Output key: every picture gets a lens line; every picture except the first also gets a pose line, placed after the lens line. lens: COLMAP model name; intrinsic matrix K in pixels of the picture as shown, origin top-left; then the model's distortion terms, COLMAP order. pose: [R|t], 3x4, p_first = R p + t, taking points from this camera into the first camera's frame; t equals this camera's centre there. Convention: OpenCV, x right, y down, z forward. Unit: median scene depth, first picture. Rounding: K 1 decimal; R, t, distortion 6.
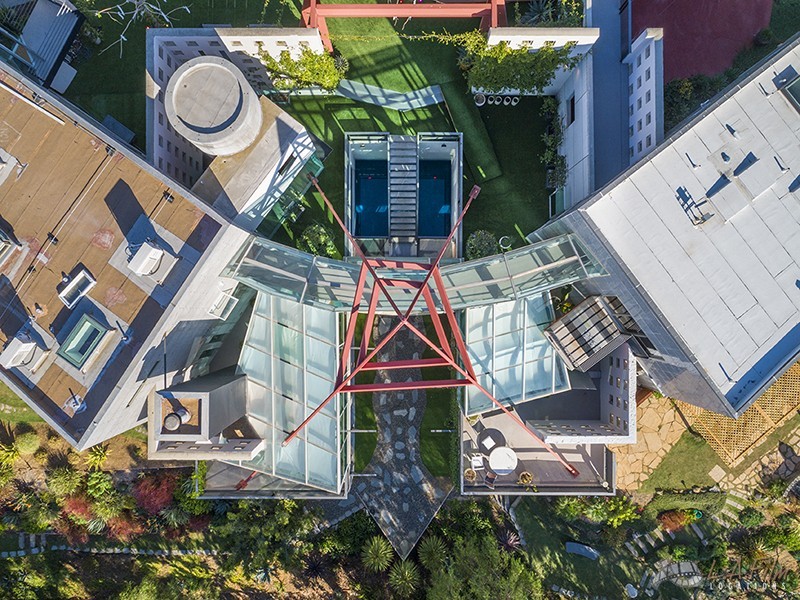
lens RADIAL K [[571.7, 0, 400.1], [0, 571.7, 300.3], [0, 0, 1]] dist [-0.025019, -0.003398]
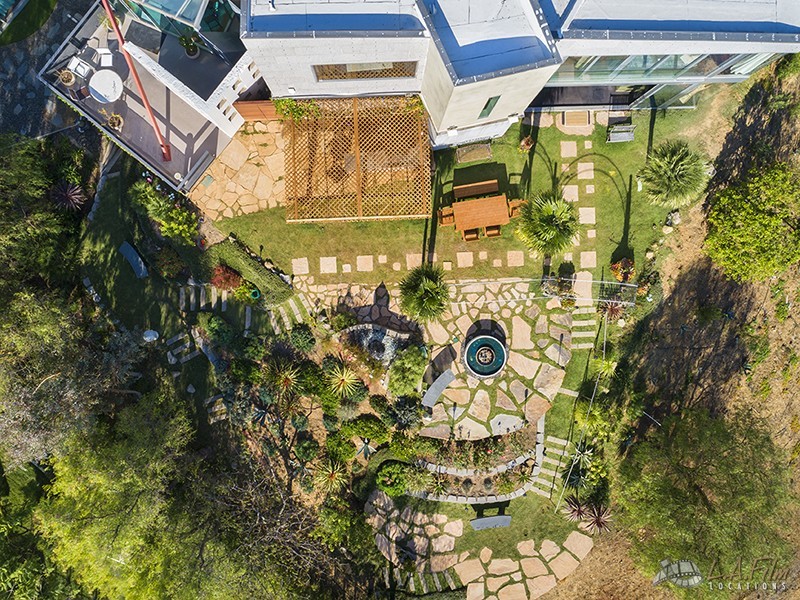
lens RADIAL K [[571.7, 0, 400.3], [0, 571.7, 299.6], [0, 0, 1]] dist [-0.025019, -0.003398]
pose [[0.783385, 0.621430, 0.011558, 0.698591], [-0.621396, 0.783468, -0.006712, 0.258947], [-0.013226, -0.001924, 0.999911, 0.149104]]
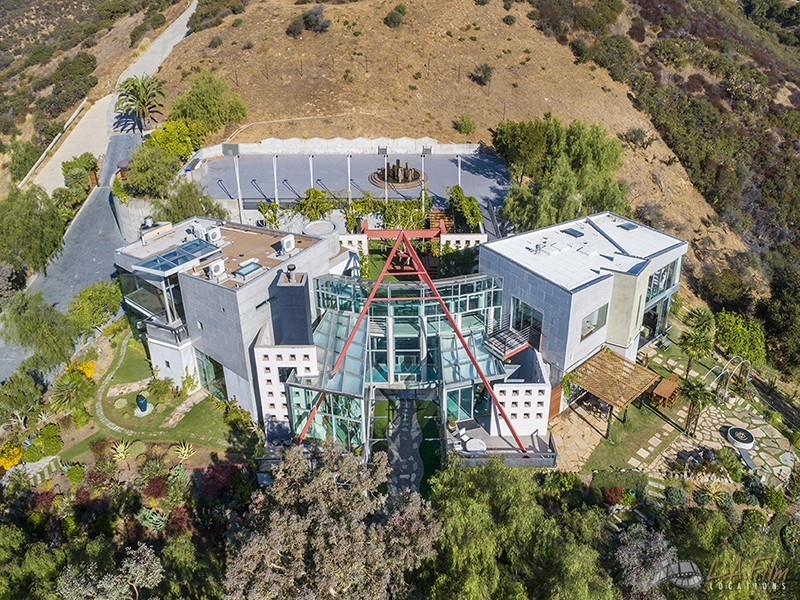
lens RADIAL K [[571.7, 0, 403.4], [0, 571.7, 300.3], [0, 0, 1]] dist [-0.025019, -0.003398]
pose [[0.999927, 0.003466, 0.011549, -0.022199], [0.007595, 0.562840, -0.826531, 1.229652], [-0.009365, 0.826559, 0.562772, -0.105716]]
